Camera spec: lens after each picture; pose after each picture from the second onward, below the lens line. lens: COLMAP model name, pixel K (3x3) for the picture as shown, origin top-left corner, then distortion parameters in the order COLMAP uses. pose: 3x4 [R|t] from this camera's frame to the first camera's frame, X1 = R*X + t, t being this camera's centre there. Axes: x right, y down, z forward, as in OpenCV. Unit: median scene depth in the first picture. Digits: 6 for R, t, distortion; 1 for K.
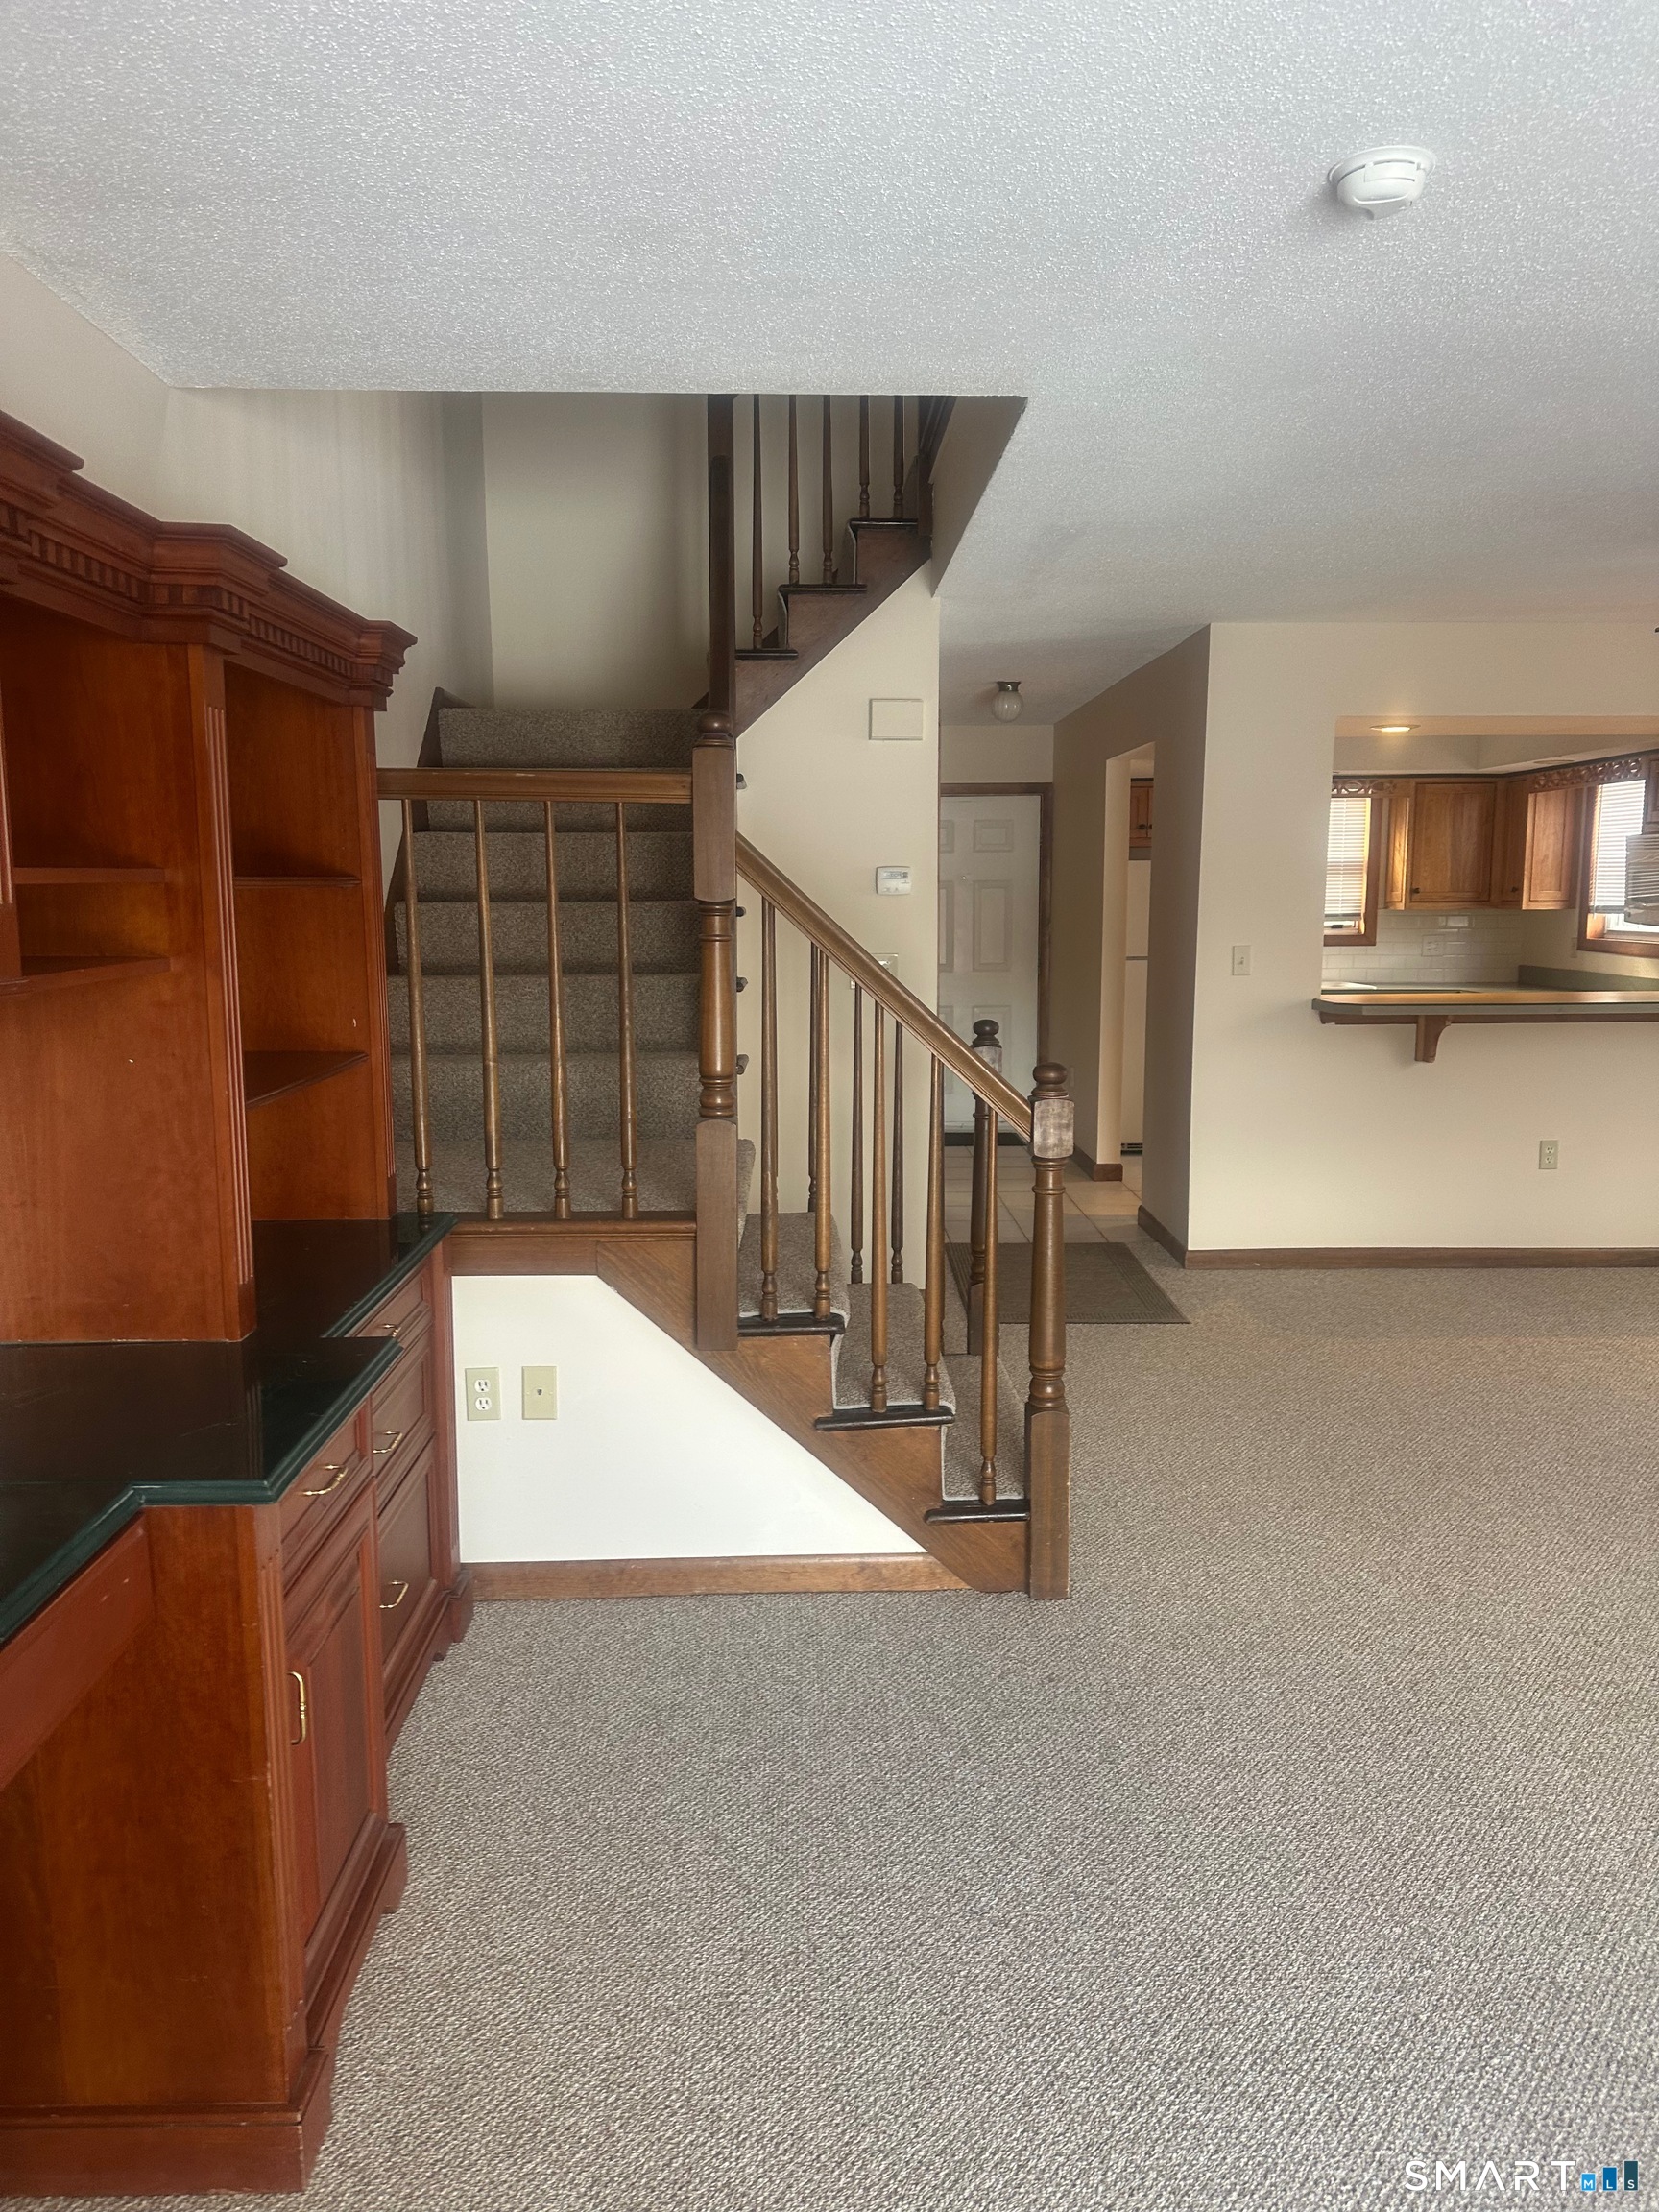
lens RADIAL K [[1548.9, 0, 822.7], [0, 1548.9, 1099.8], [0, 0, 1]] dist [0.060255, -0.073761]
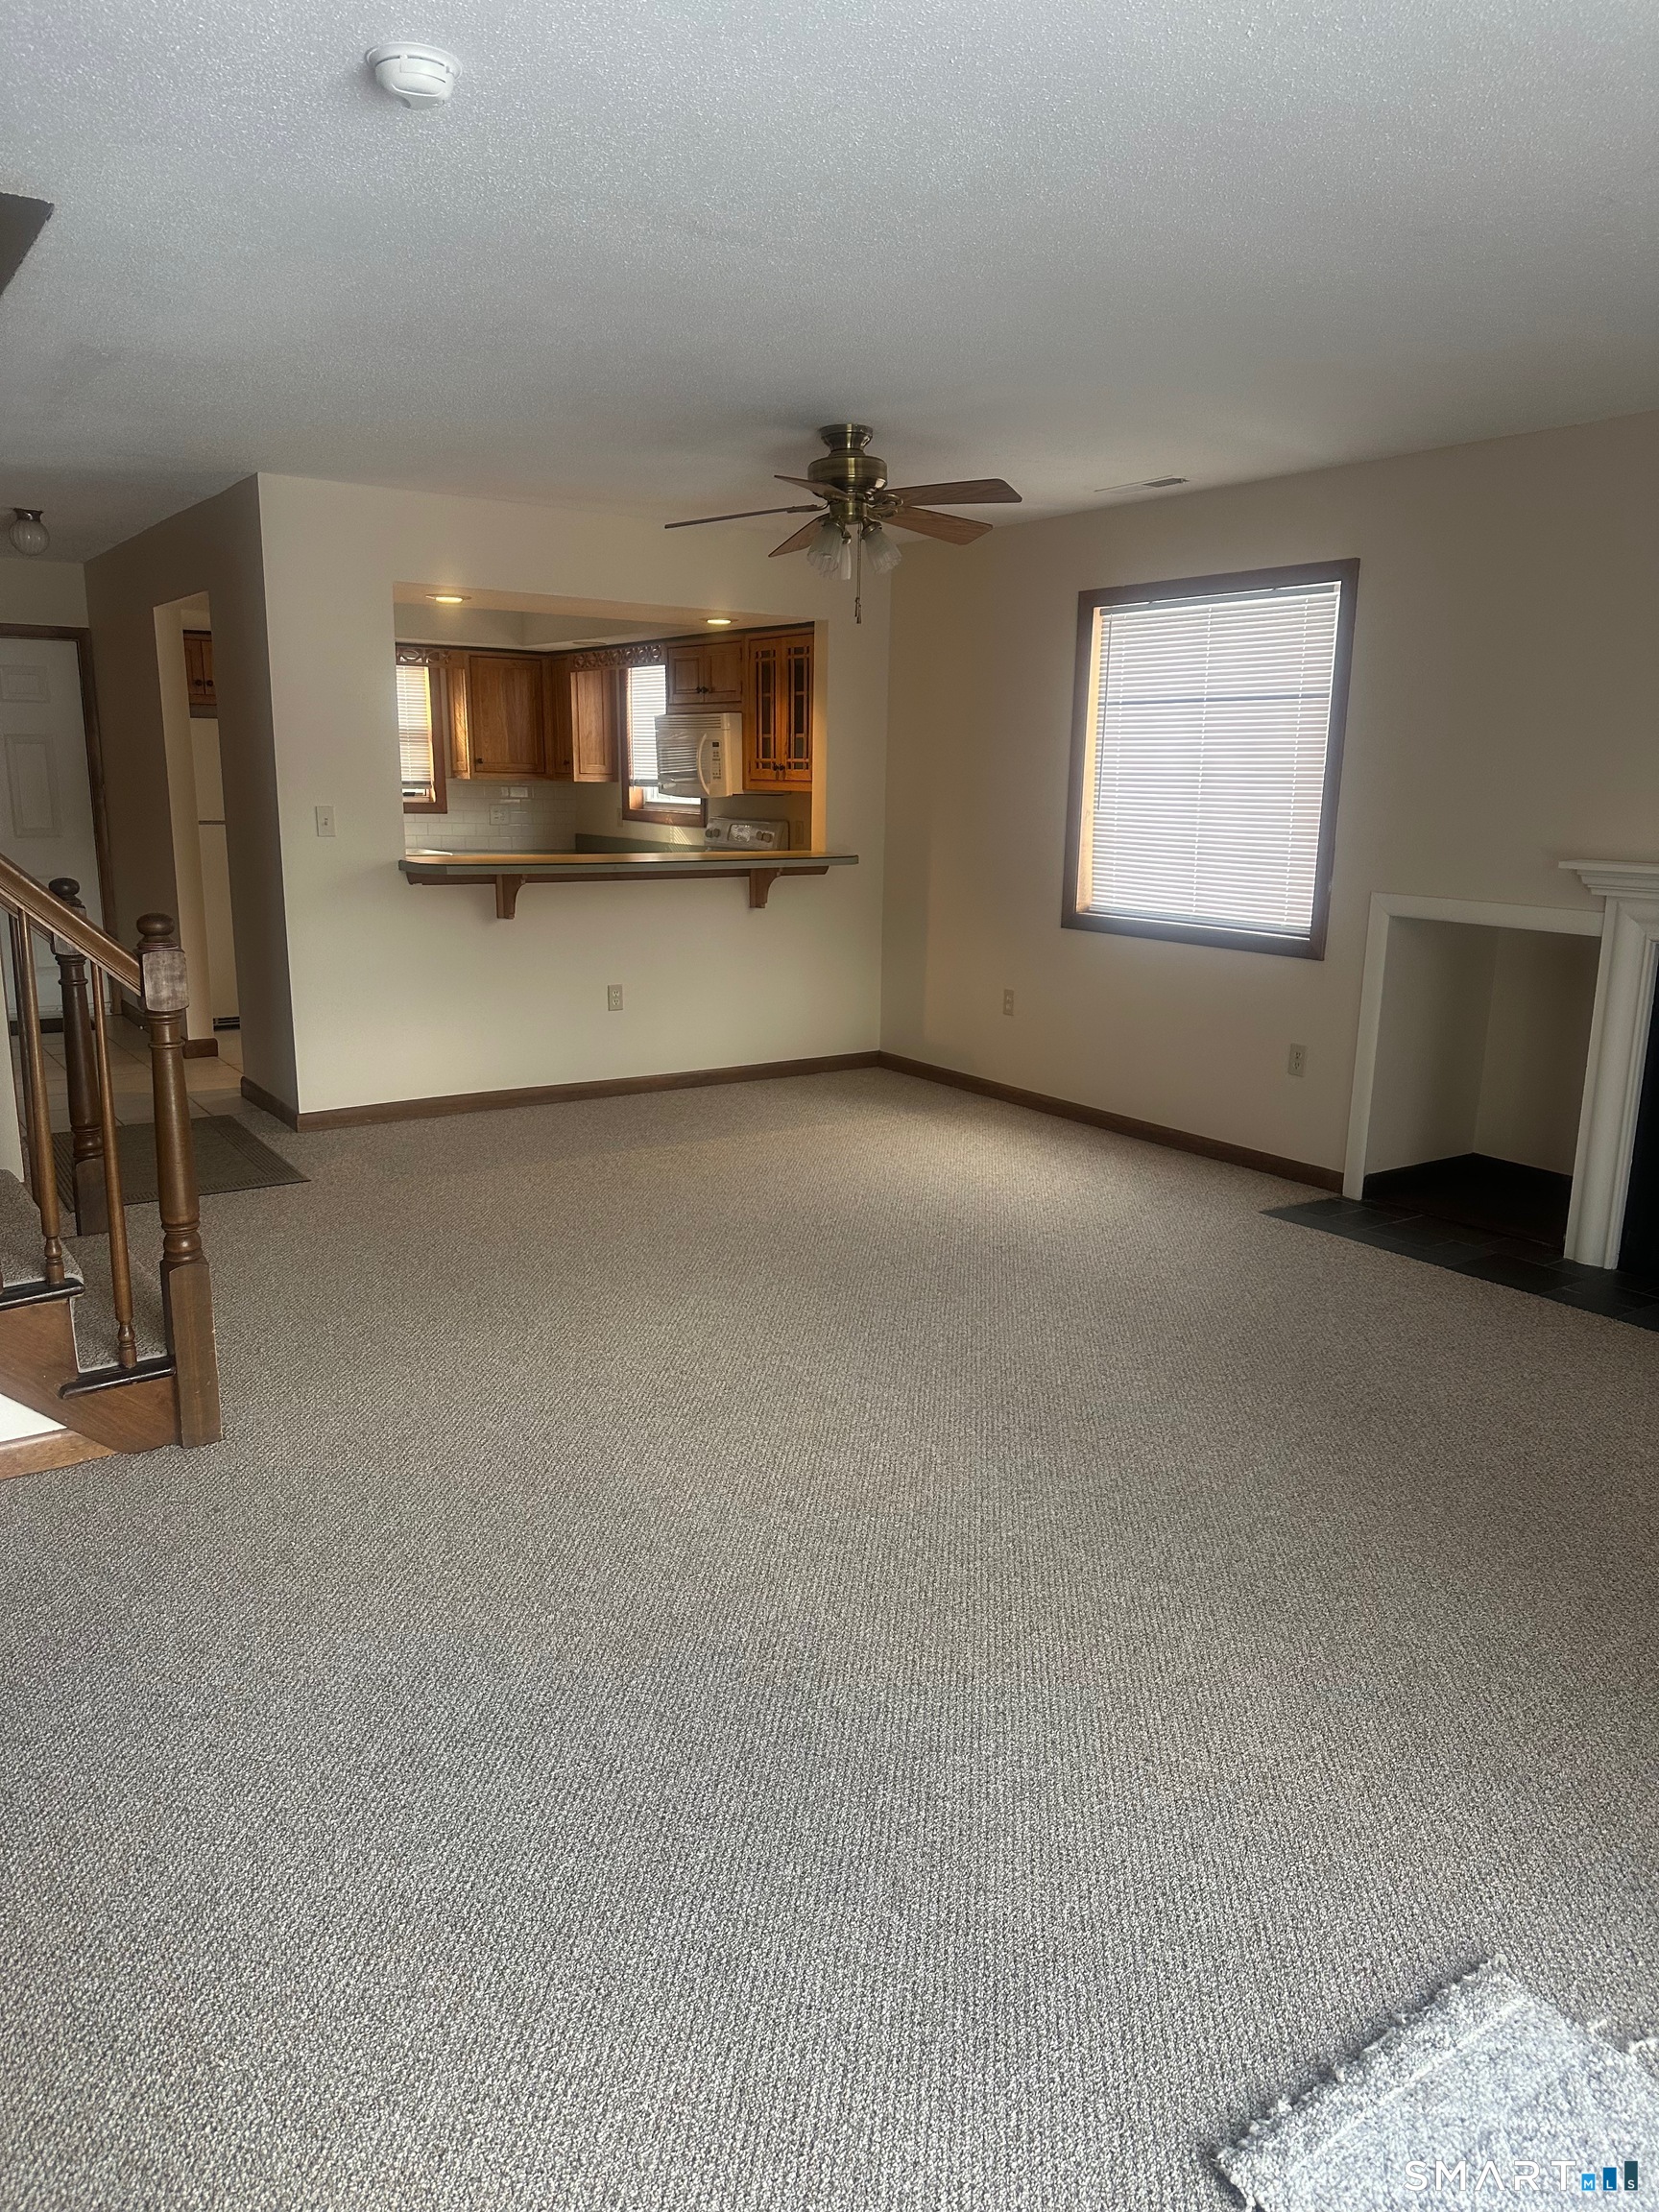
lens RADIAL K [[1548.9, 0, 842.8], [0, 1548.9, 1113.9], [0, 0, 1]] dist [0.060255, -0.073761]
pose [[0.832231, -0.105005, 0.544395, -0.035237], [0.057531, 0.992956, 0.103576, 0.019965], [-0.551436, -0.054880, 0.832410, -0.060538]]
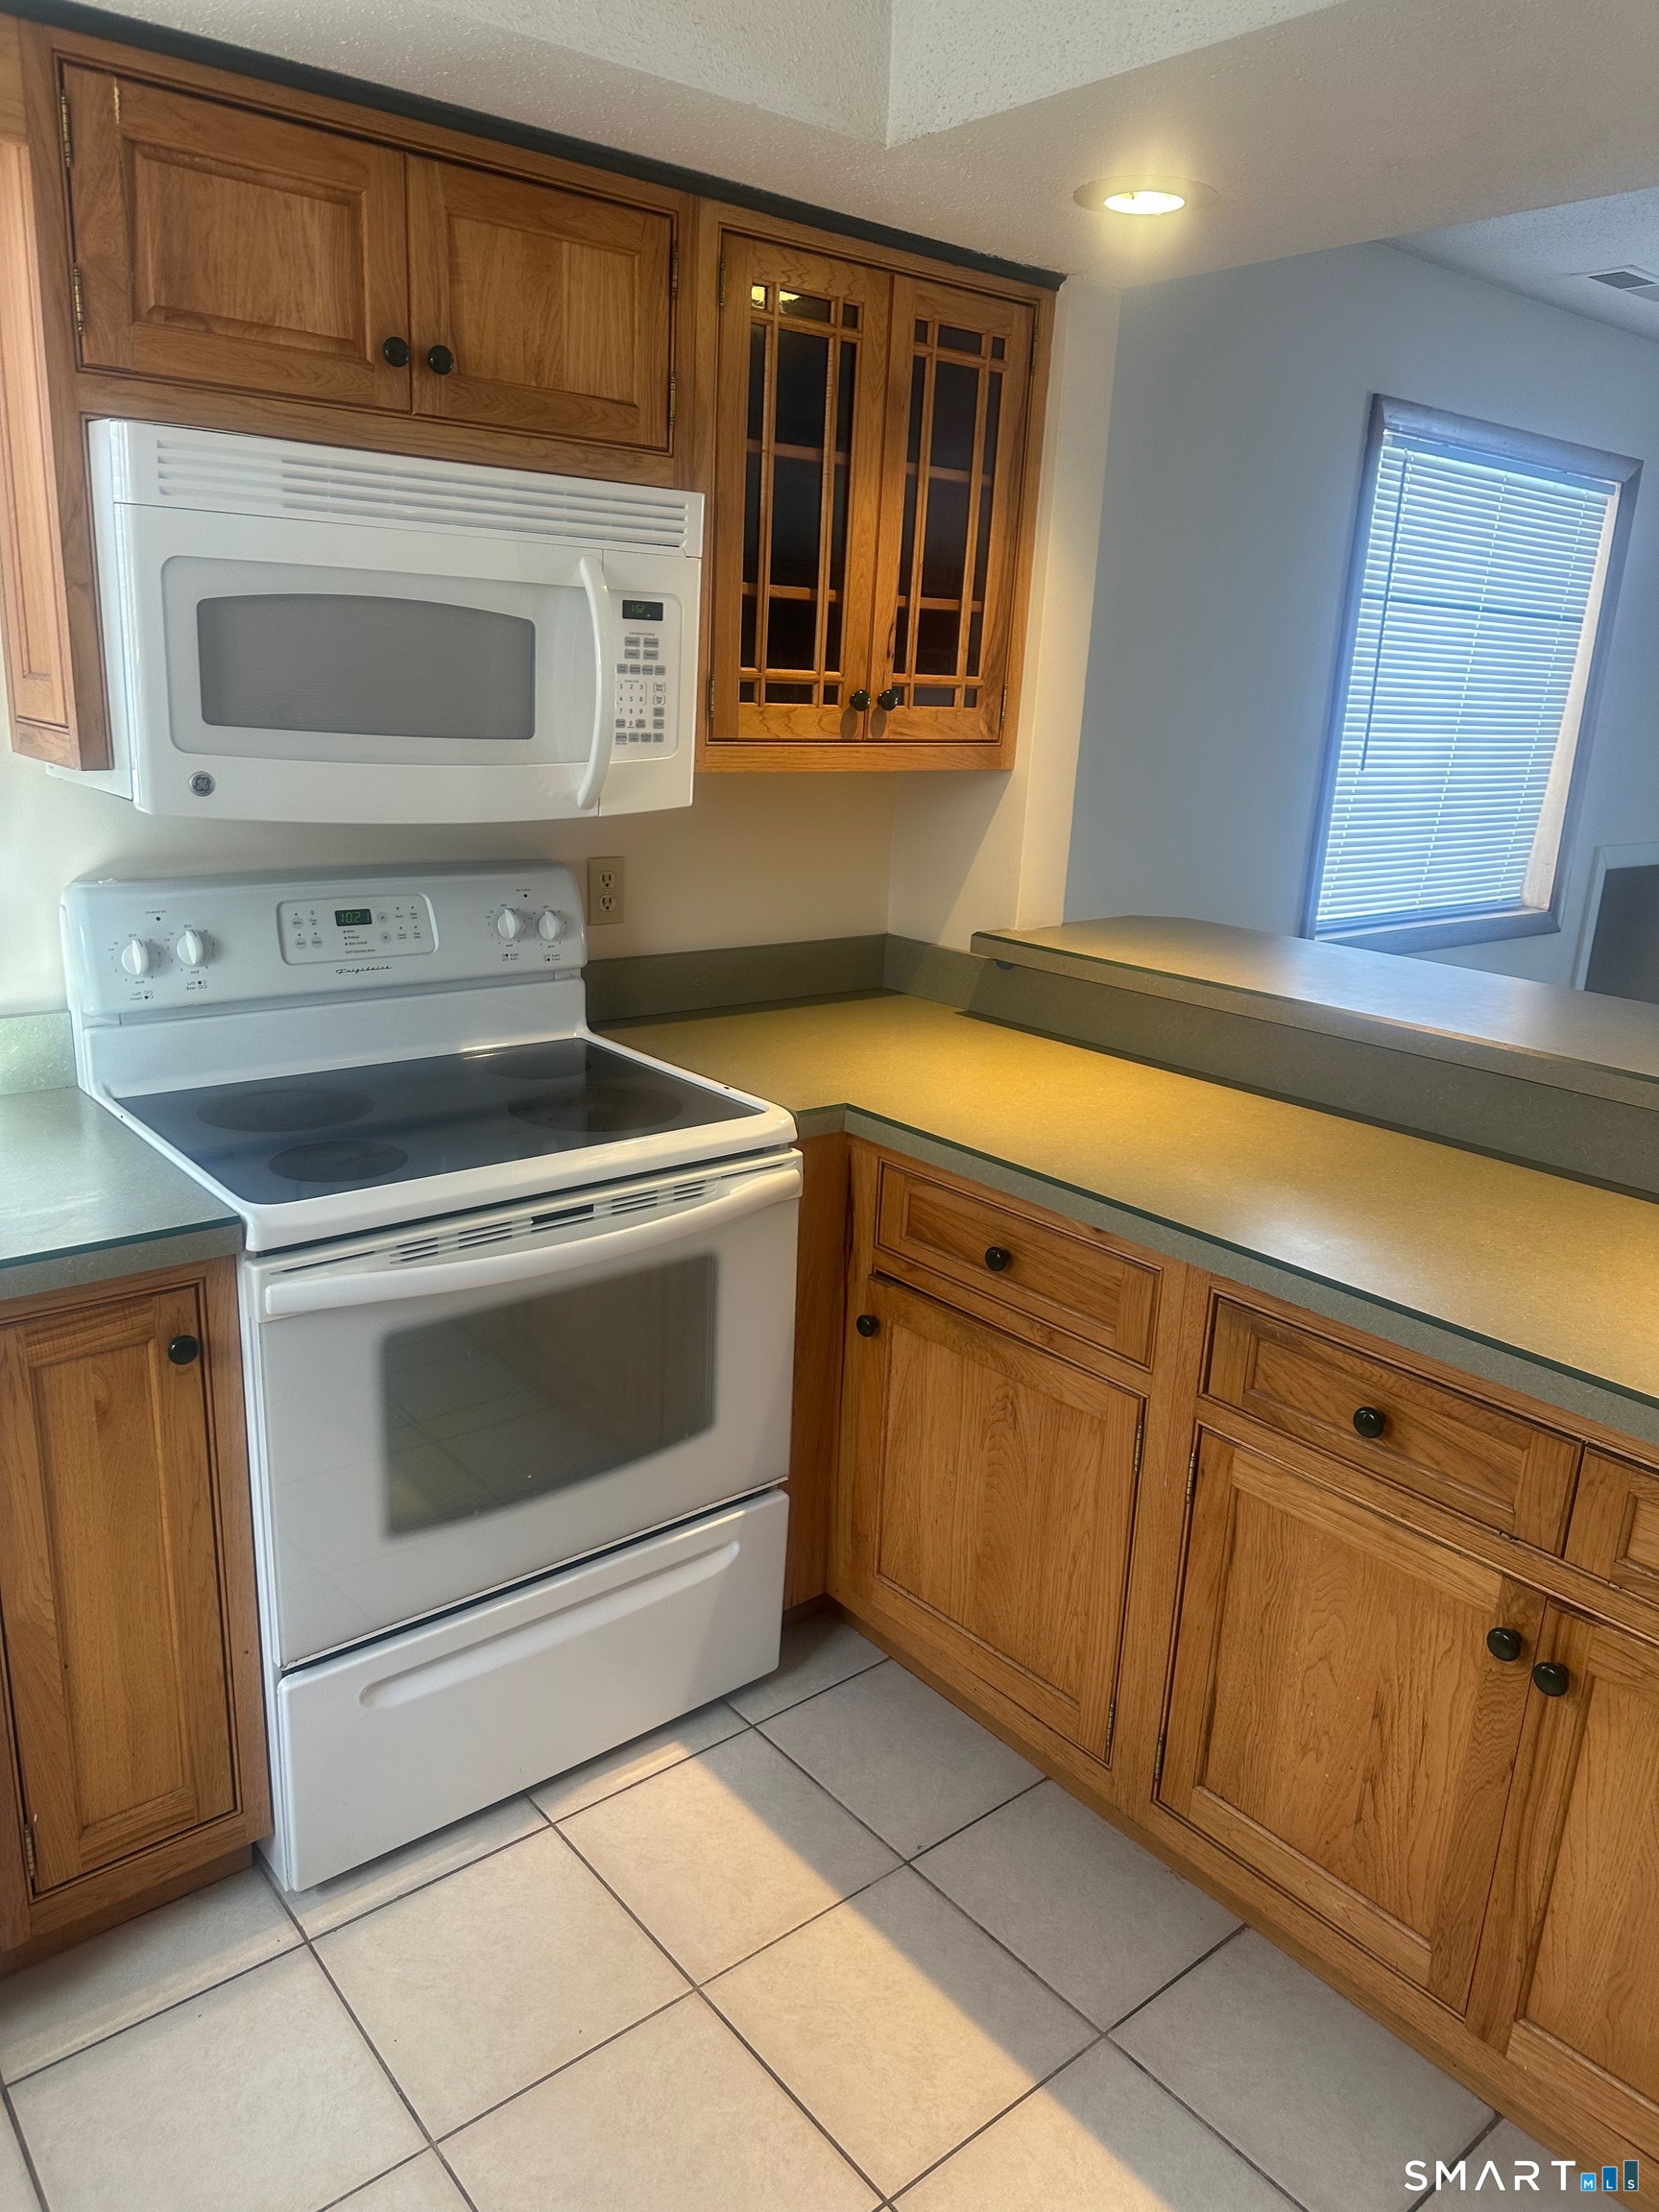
lens RADIAL K [[1548.9, 0, 825.8], [0, 1548.9, 1104.8], [0, 0, 1]] dist [0.060255, -0.073761]
pose [[-0.618012, -0.237318, 0.749494, 0.566151], [0.064070, 0.934975, 0.348879, -0.319215], [-0.783554, 0.263631, -0.562621, 2.300888]]
